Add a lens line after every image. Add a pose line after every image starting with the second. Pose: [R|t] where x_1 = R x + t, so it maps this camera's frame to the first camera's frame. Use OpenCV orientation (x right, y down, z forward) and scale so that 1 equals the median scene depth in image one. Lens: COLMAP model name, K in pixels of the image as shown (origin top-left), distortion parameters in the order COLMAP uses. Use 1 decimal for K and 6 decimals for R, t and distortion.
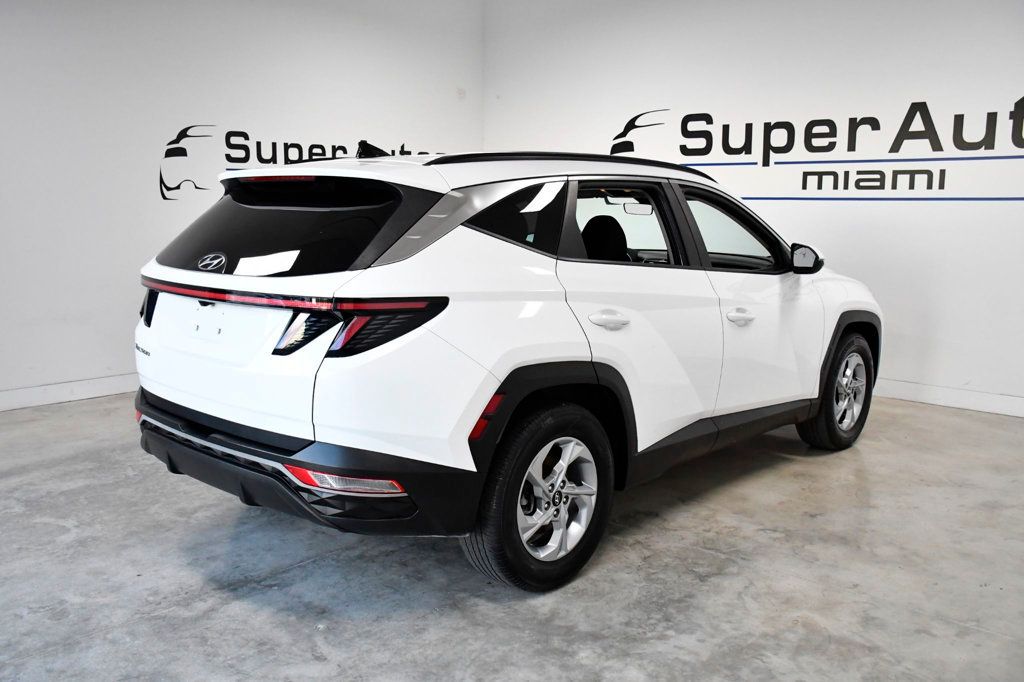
lens RADIAL K [[921.1, 0, 514.9], [0, 921.1, 352.0], [0, 0, 1]] dist [-0.020685, 0.079651]
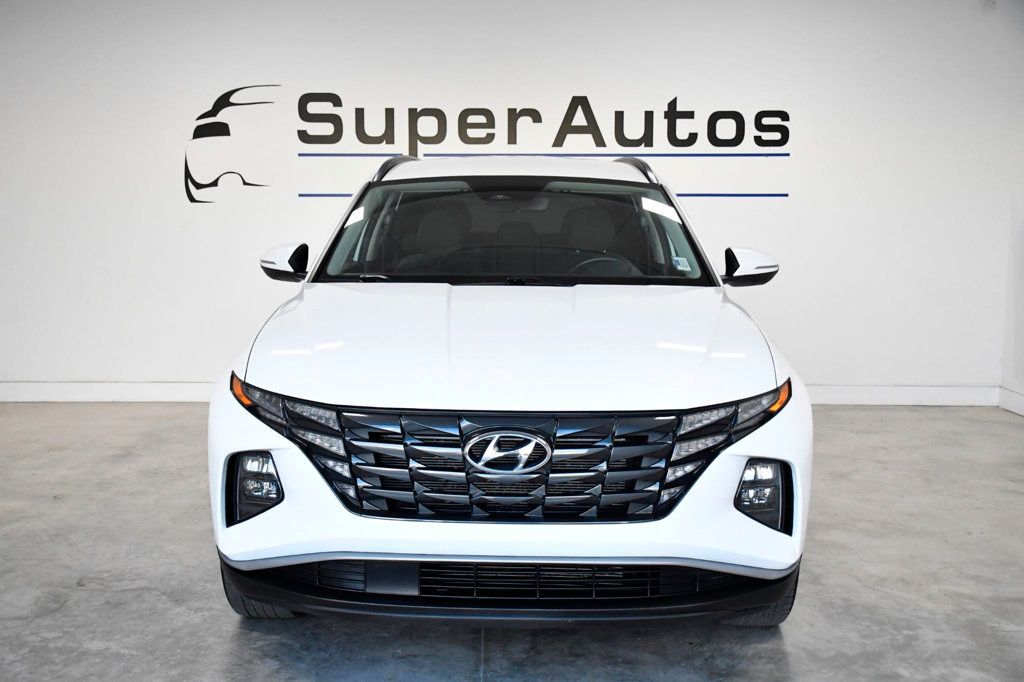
lens RADIAL K [[1131.9, 0, 495.8], [0, 1131.9, 346.8], [0, 0, 1]] dist [0.108180, 0.000000]
pose [[0.736359, -0.093649, 0.670079, -0.461577], [0.116336, 0.993149, 0.010958, -0.028423], [-0.666515, 0.069885, 0.742209, 0.171083]]
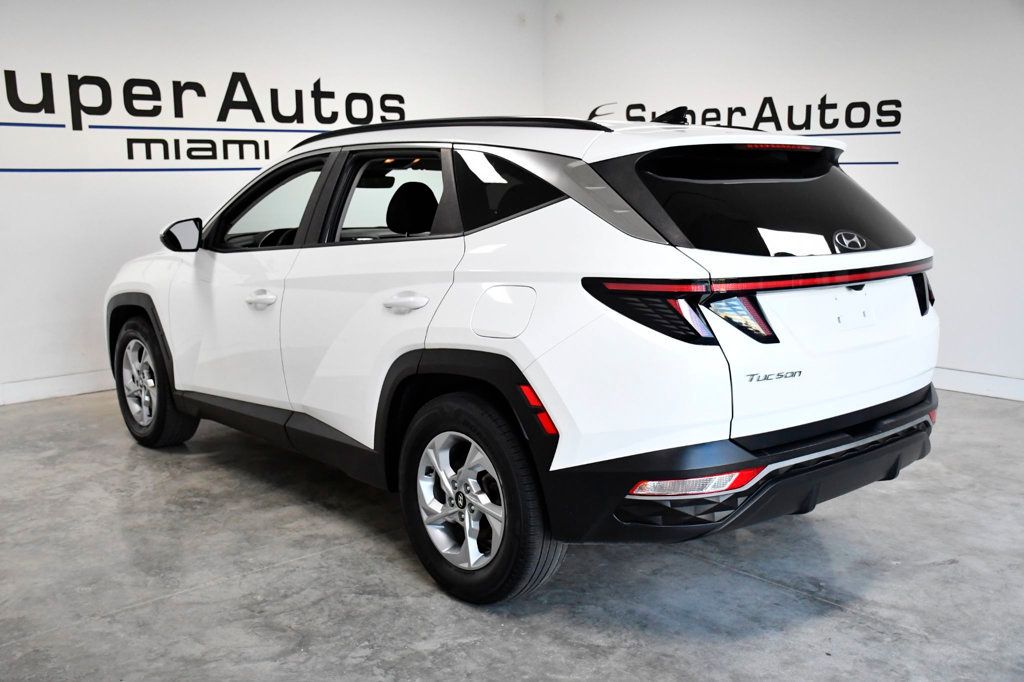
lens RADIAL K [[1046.7, 0, 475.9], [0, 1046.7, 351.3], [0, 0, 1]] dist [0.051209, 0.000000]
pose [[0.108455, -0.179835, 0.977700, -0.701310], [0.177486, 0.971202, 0.158951, -0.110170], [-0.978129, 0.156289, 0.137249, 0.625871]]
